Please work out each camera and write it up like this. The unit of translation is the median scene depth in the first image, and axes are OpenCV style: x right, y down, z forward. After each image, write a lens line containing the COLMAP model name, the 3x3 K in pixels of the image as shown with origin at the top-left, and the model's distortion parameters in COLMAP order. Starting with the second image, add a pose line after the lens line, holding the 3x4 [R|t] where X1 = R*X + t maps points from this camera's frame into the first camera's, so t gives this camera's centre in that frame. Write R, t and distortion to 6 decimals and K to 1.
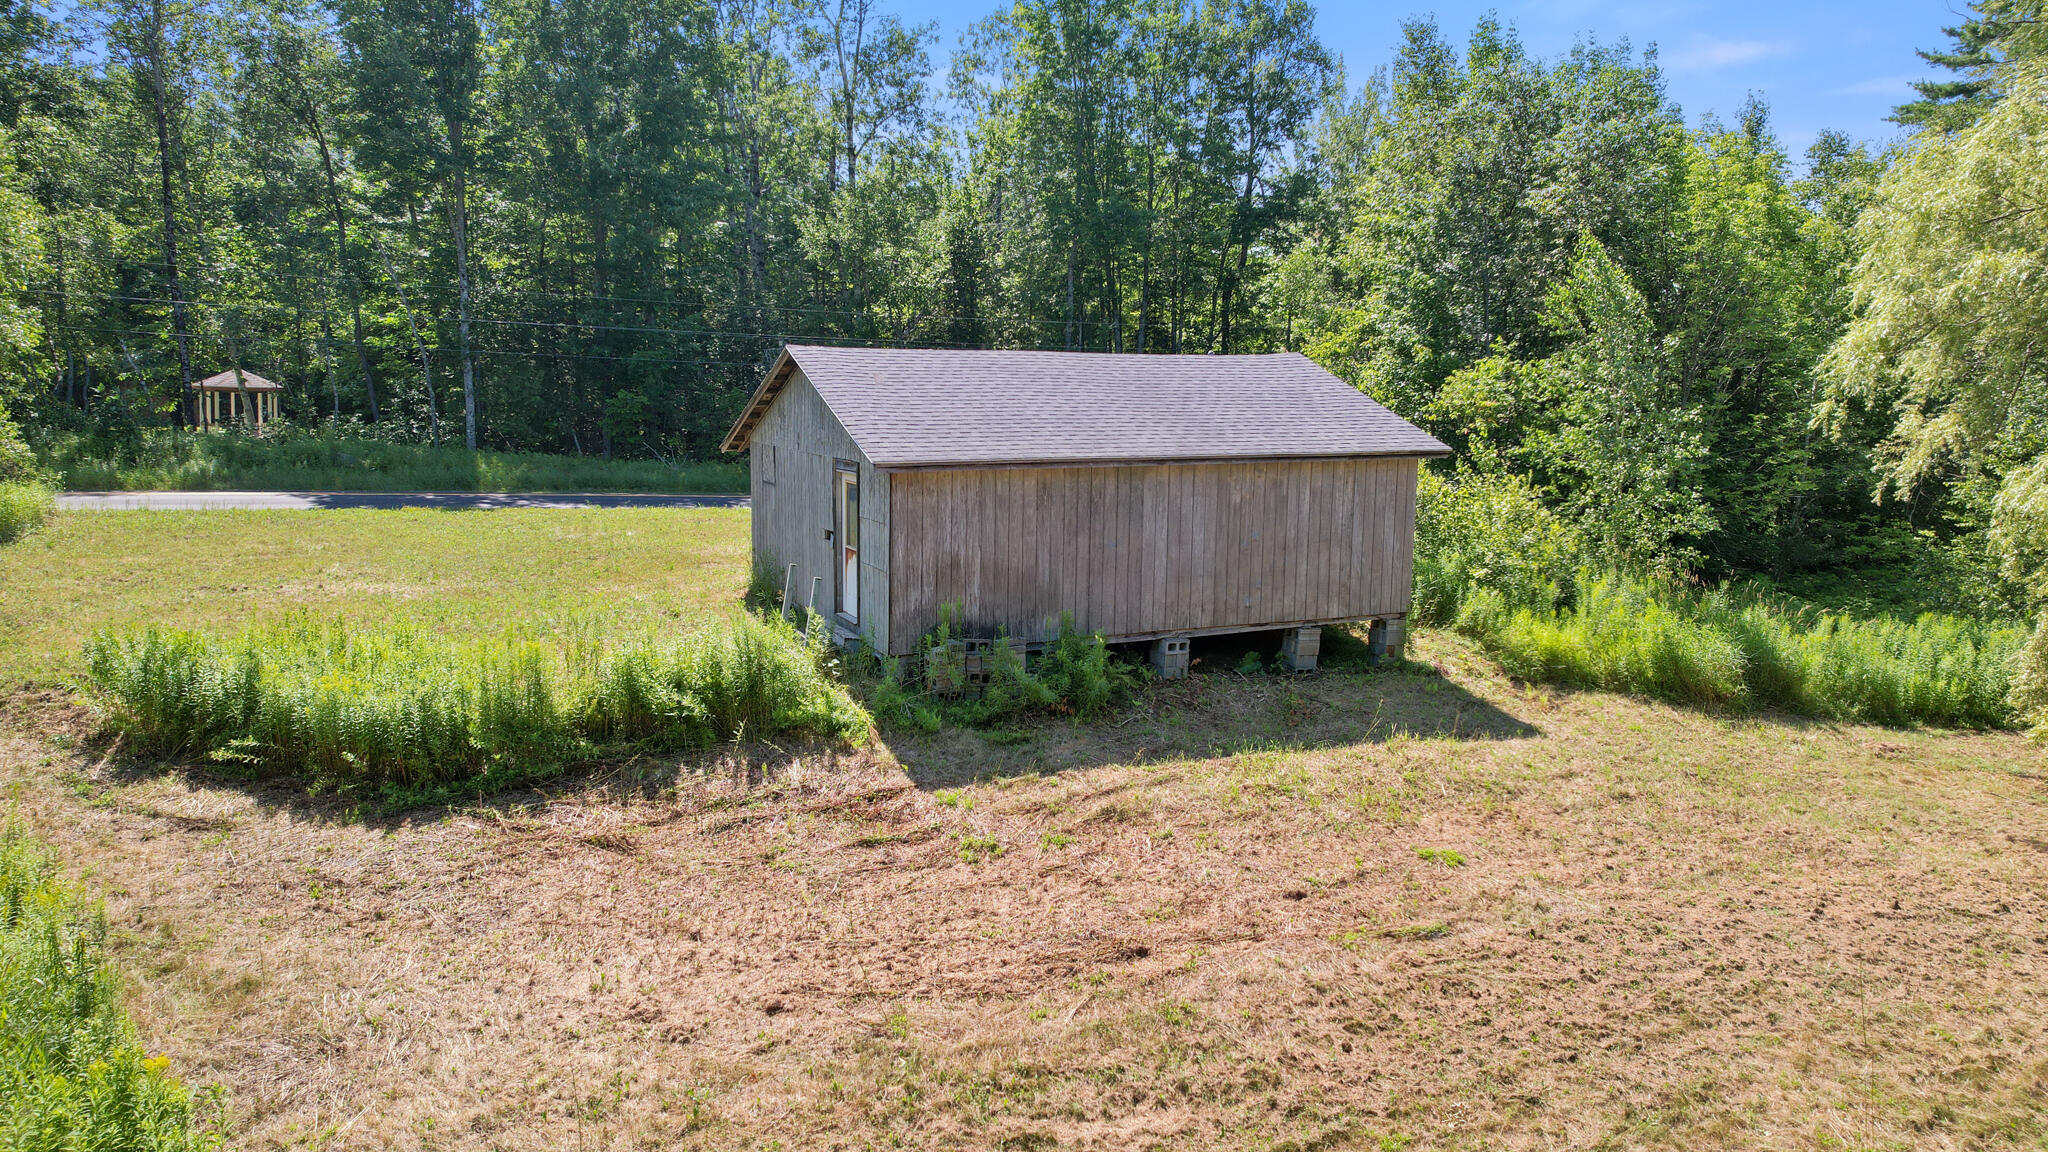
lens RADIAL K [[1288.4, 0, 1037.4], [0, 1288.4, 571.8], [0, 0, 1]] dist [-0.068073, 0.060343]
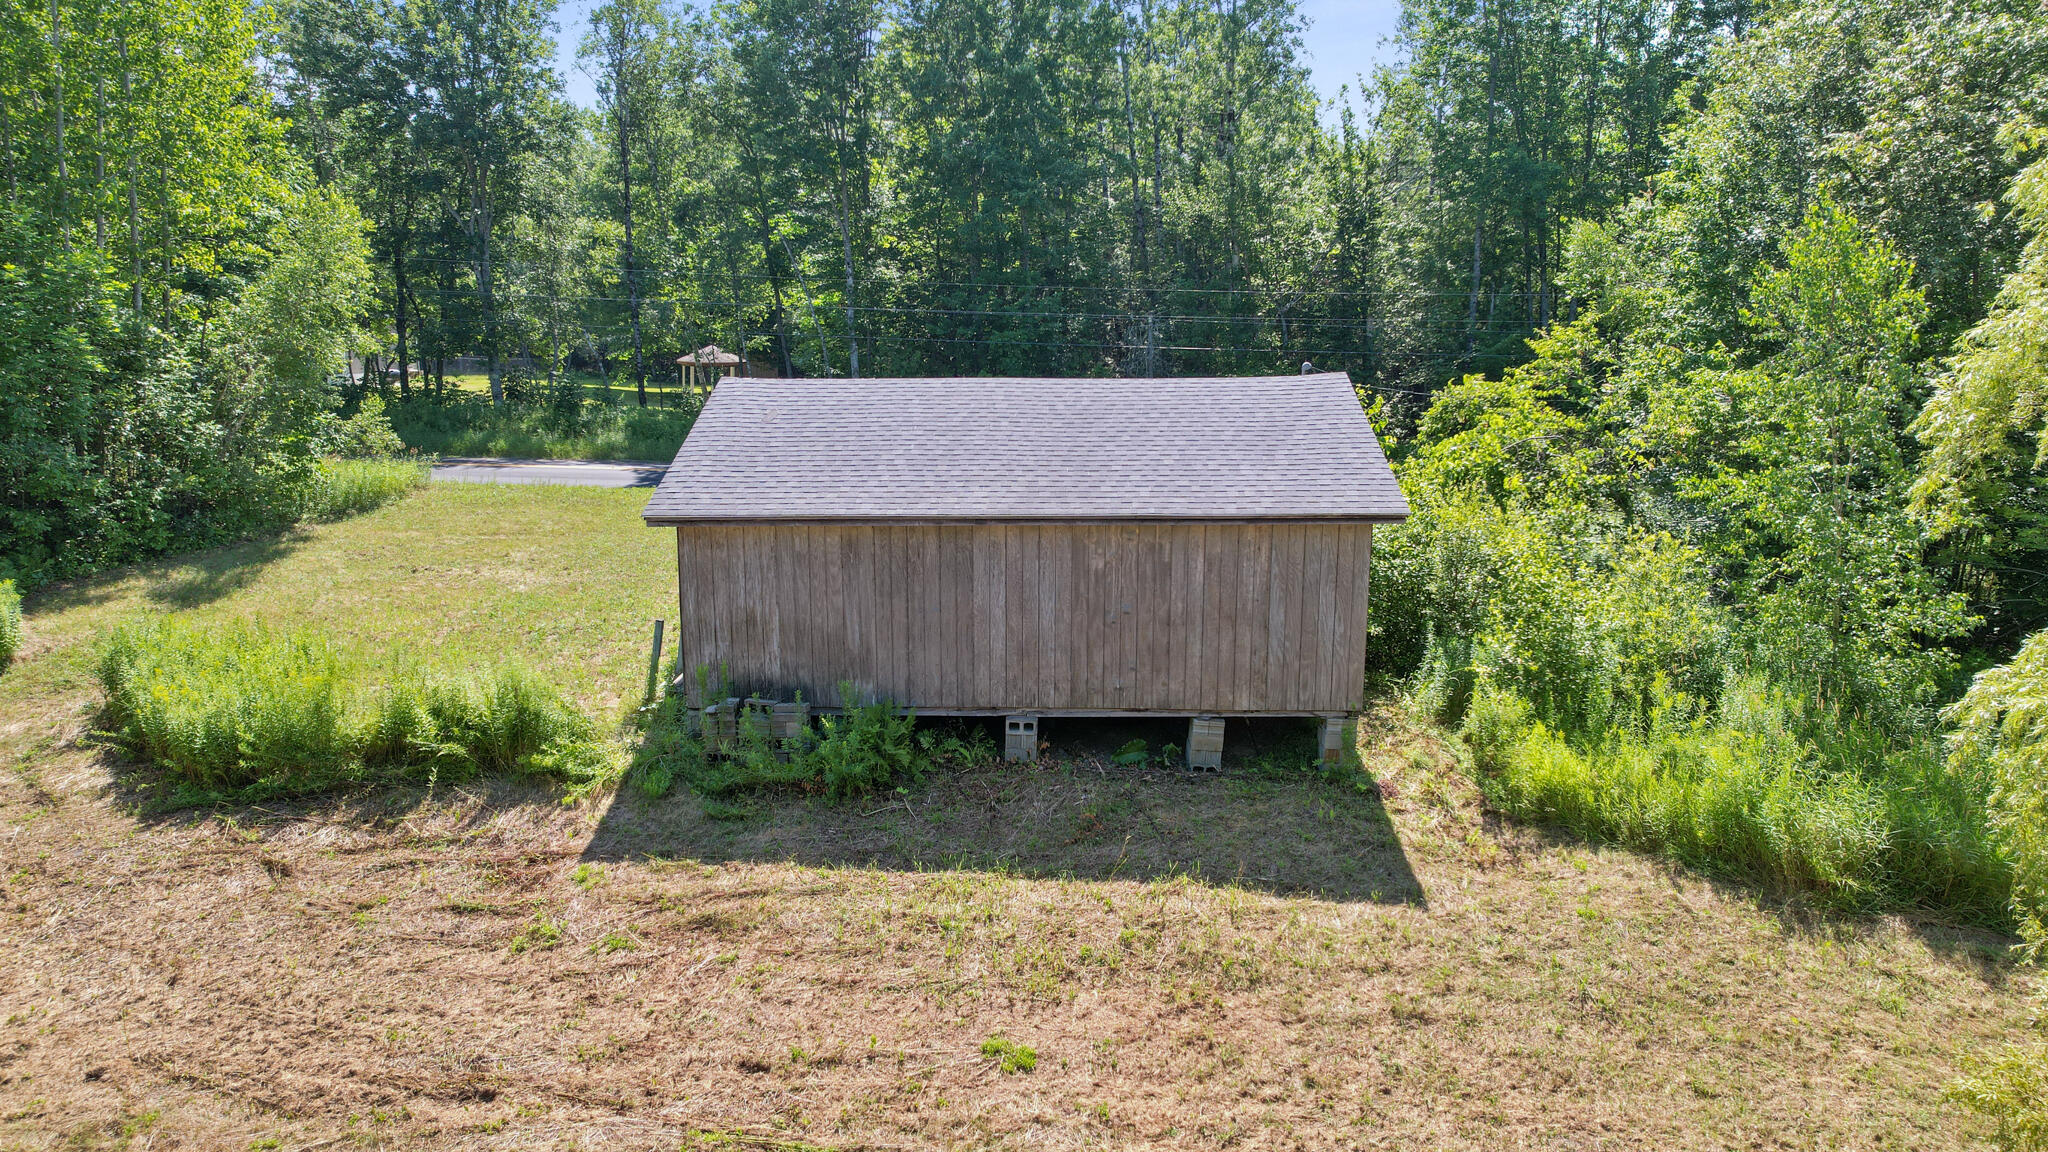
lens RADIAL K [[1288.4, 0, 1037.4], [0, 1288.4, 571.8], [0, 0, 1]] dist [-0.068073, 0.060343]
pose [[0.896139, 0.073500, -0.437645, 0.531979], [-0.054694, 0.996963, 0.055440, -0.104460], [0.440391, -0.025745, 0.897437, 0.225926]]
